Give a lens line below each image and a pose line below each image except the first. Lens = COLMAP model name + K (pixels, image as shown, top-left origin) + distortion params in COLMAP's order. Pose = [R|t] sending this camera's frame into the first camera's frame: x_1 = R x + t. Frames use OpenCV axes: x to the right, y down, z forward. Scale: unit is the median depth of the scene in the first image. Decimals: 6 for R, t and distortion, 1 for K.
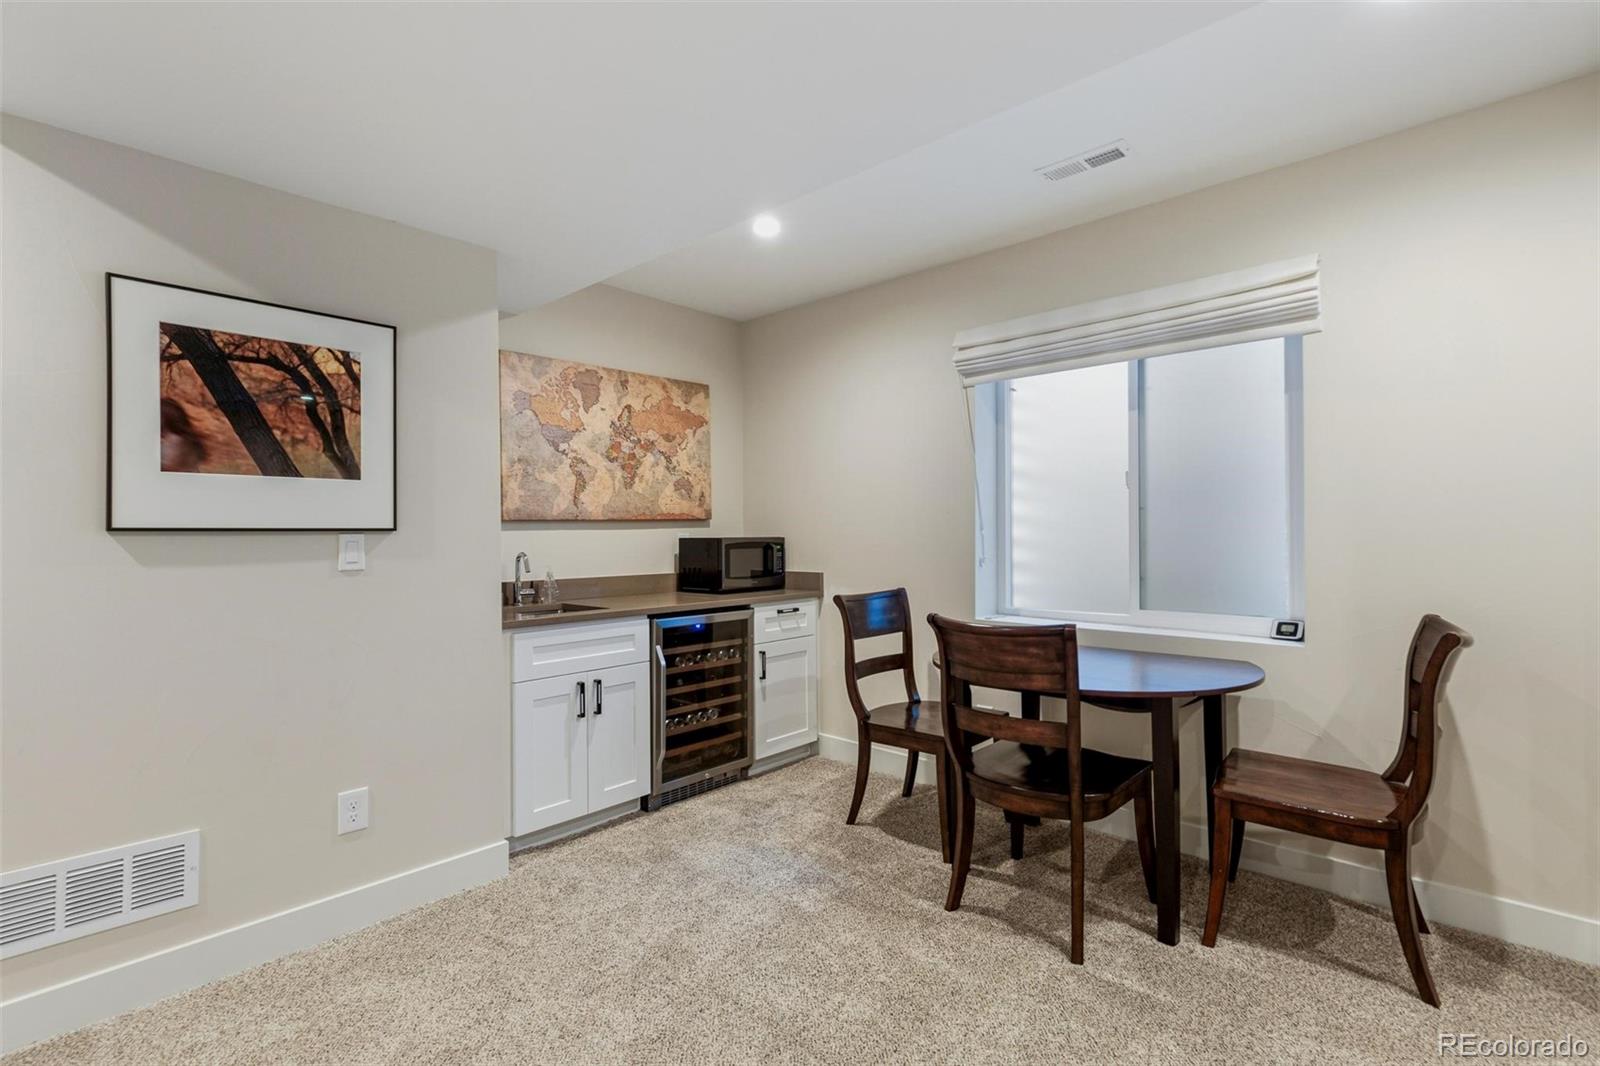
lens RADIAL K [[738.6, 0, 797.7], [0, 738.6, 539.0], [0, 0, 1]] dist [0.002678, 0.000195]
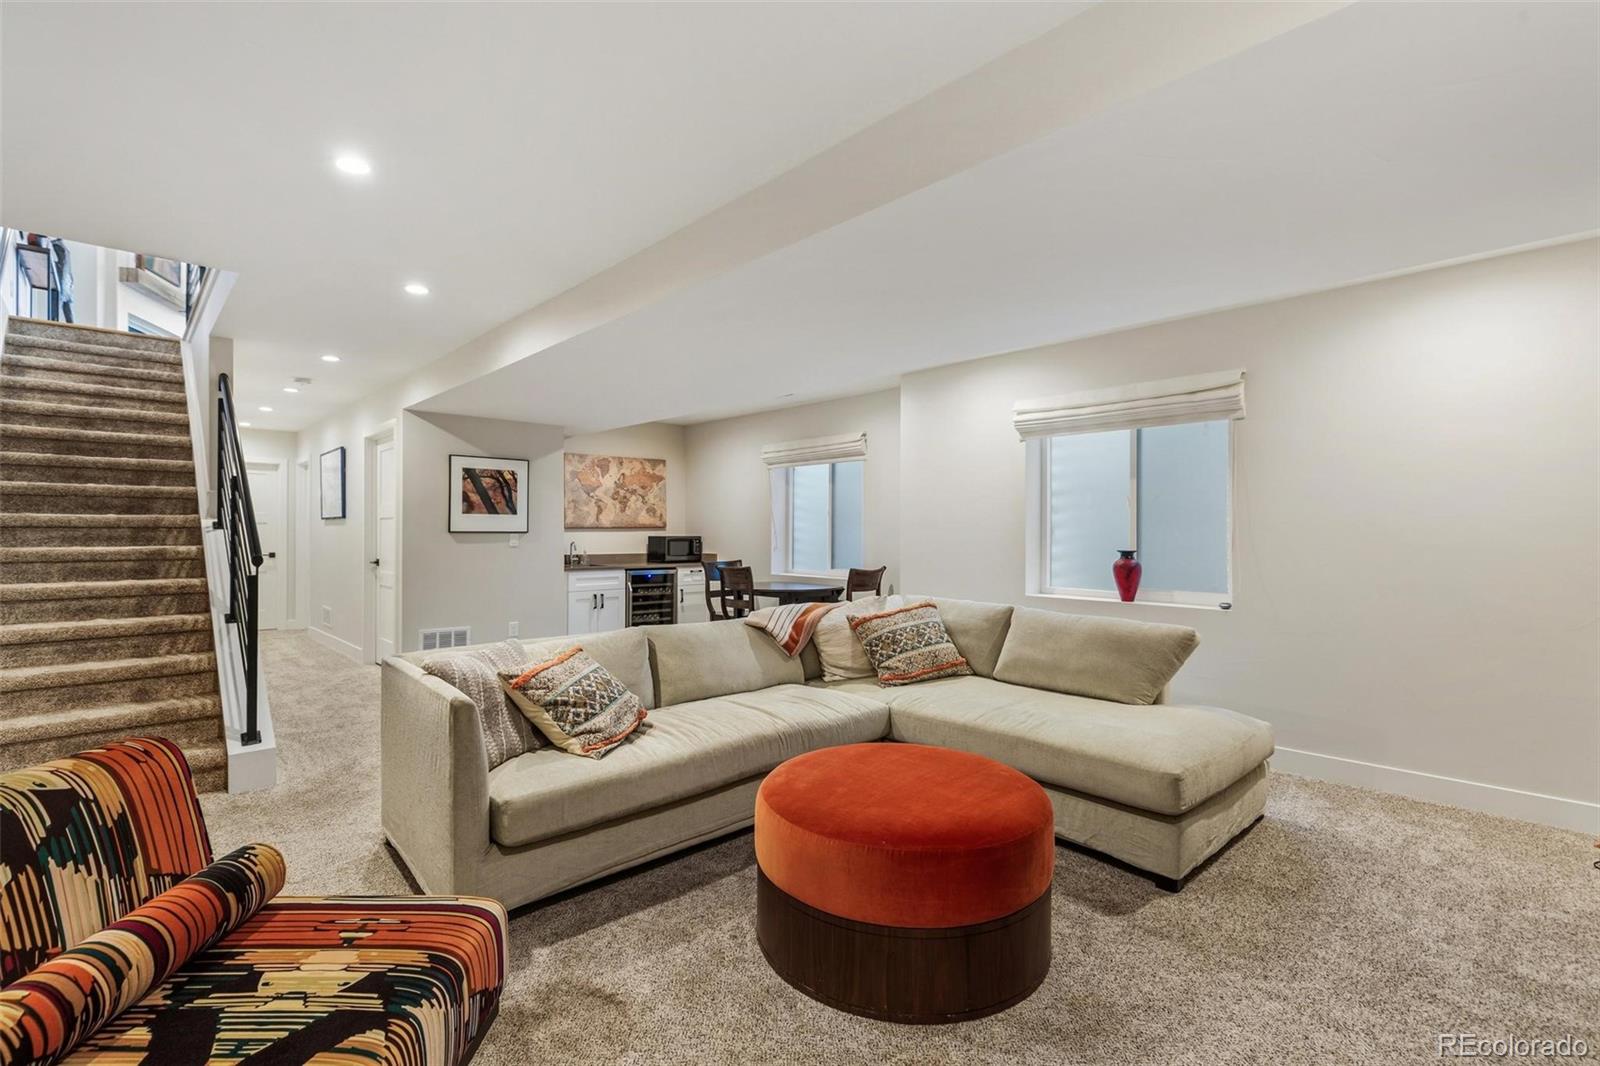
lens RADIAL K [[738.6, 0, 797.7], [0, 738.6, 539.0], [0, 0, 1]] dist [0.002678, 0.000195]
pose [[0.997278, 0.012325, -0.072699, 0.447696], [-0.012109, 0.999921, 0.003410, -0.005904], [0.072736, -0.002521, 0.997348, -1.130653]]
